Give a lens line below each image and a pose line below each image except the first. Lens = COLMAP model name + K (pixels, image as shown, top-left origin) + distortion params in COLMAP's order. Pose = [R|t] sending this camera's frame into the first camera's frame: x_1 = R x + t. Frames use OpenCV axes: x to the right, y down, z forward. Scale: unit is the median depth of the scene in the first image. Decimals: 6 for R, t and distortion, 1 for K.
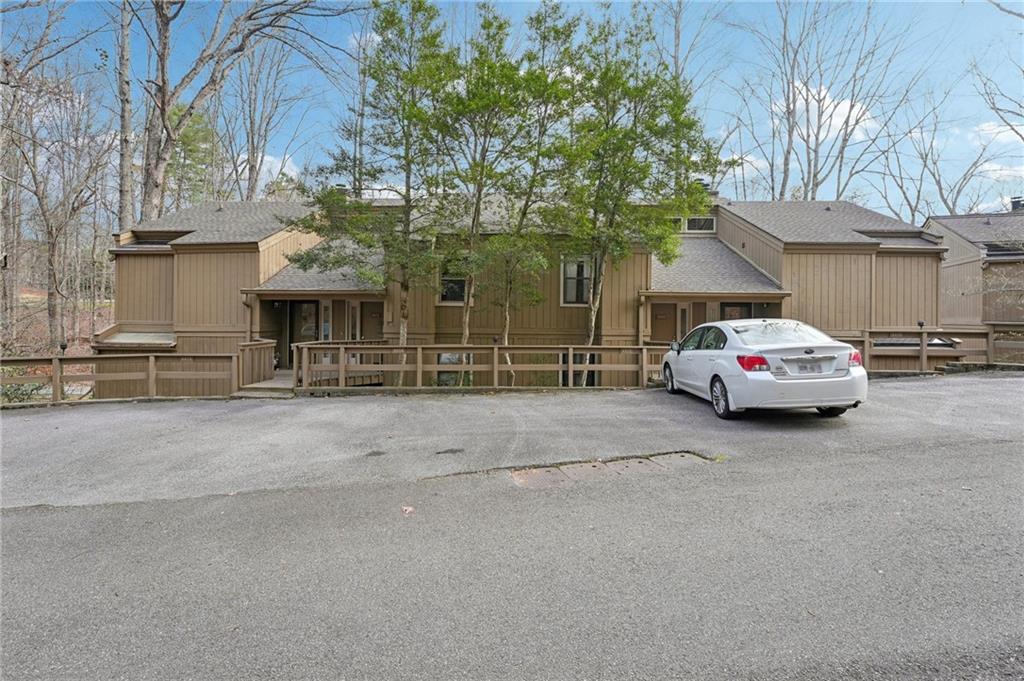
lens RADIAL K [[452.0, 0, 514.5], [0, 452.0, 314.2], [0, 0, 1]] dist [-0.017264, 0.000410]
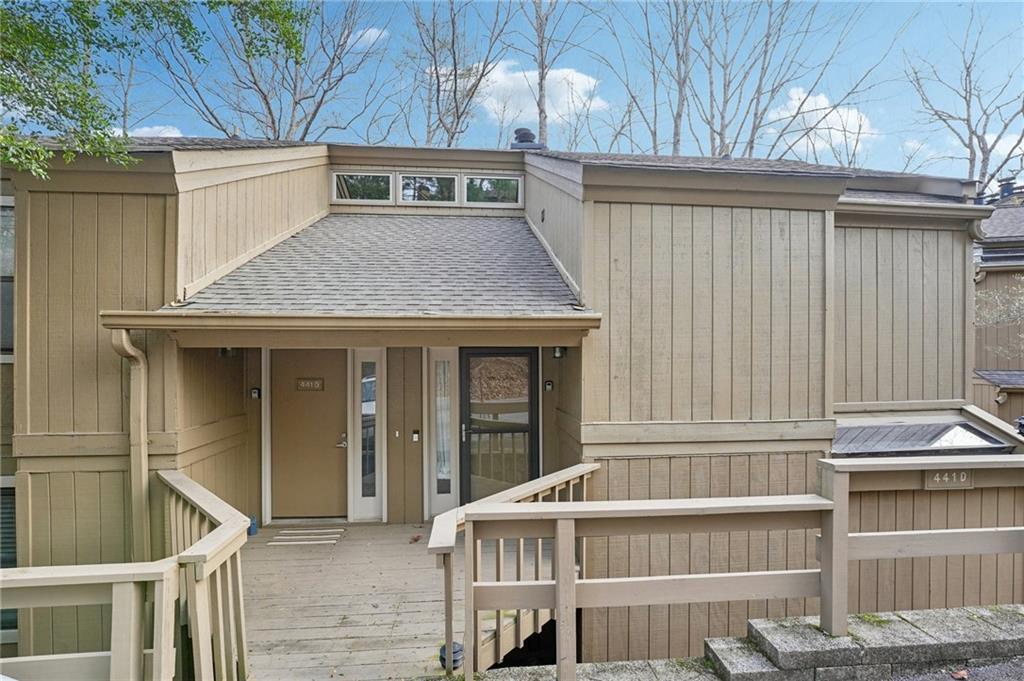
lens RADIAL K [[441.1, 0, 510.1], [0, 441.1, 356.7], [0, 0, 1]] dist [-0.018589, 0.000423]
pose [[0.993220, -0.013802, 0.115423, 0.483165], [0.012699, 0.999866, 0.010284, -0.021315], [-0.115550, -0.008749, 0.993263, 0.649891]]
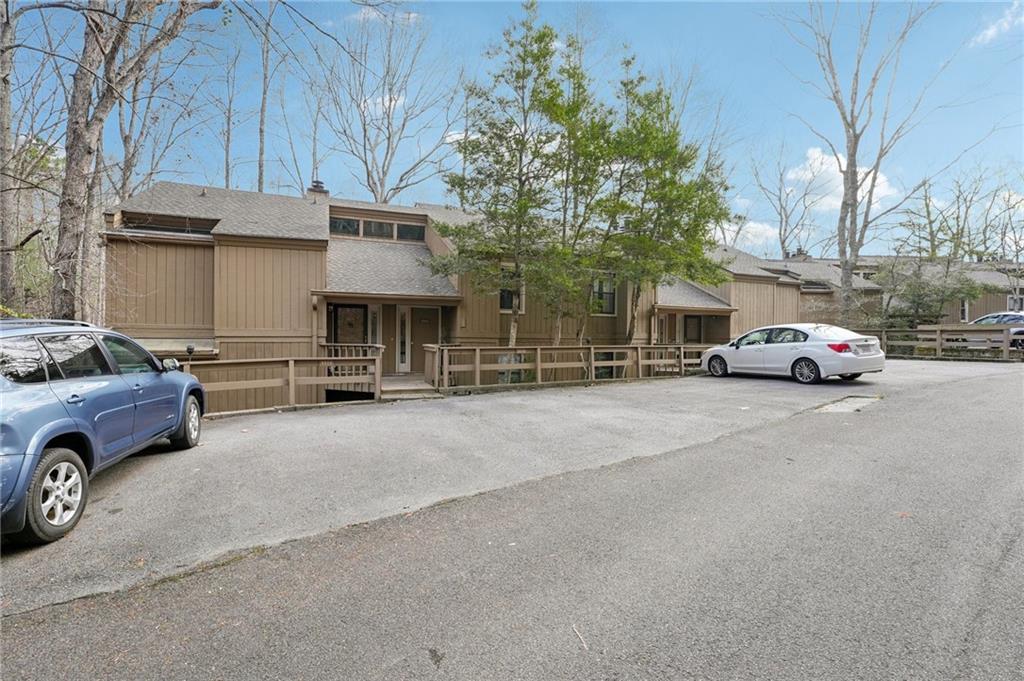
lens RADIAL K [[447.6, 0, 512.4], [0, 447.6, 340.0], [0, 0, 1]] dist [-0.020530, 0.000033]
pose [[0.911063, -0.004387, 0.412244, -0.595709], [-0.006170, 0.999686, 0.024274, 0.021263], [-0.412221, -0.024658, 0.910750, -0.004915]]
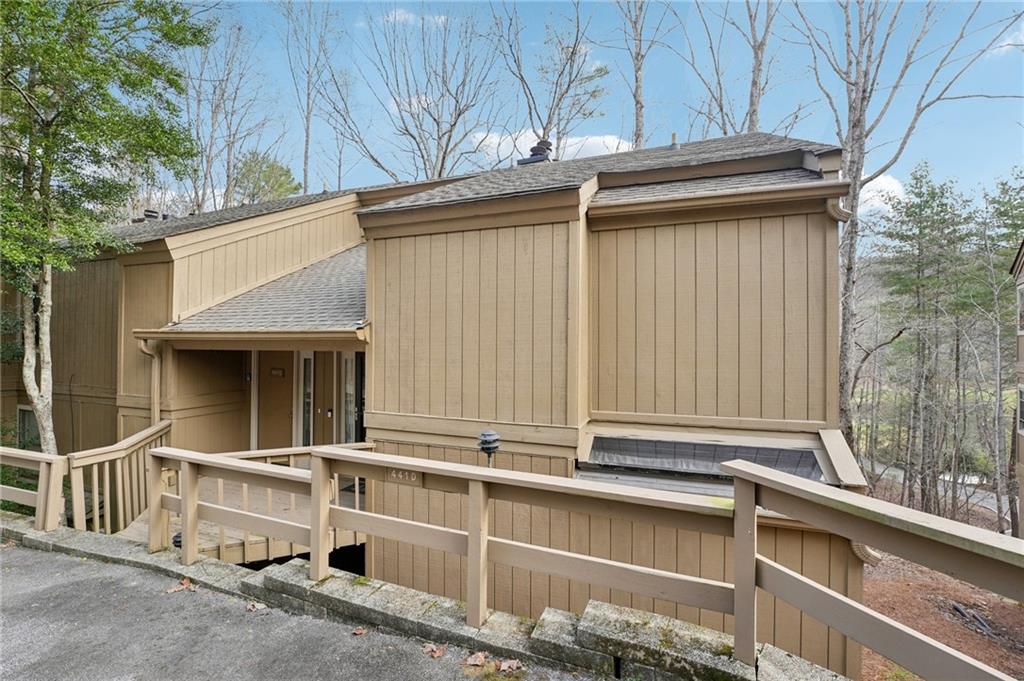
lens RADIAL K [[432.9, 0, 511.6], [0, 432.9, 340.0], [0, 0, 1]] dist [-0.020100, 0.000159]
pose [[0.947881, -0.008104, -0.318520, 0.831097], [0.006463, 0.999960, -0.006208, -0.032664], [0.318558, 0.003826, 0.947896, 0.620614]]
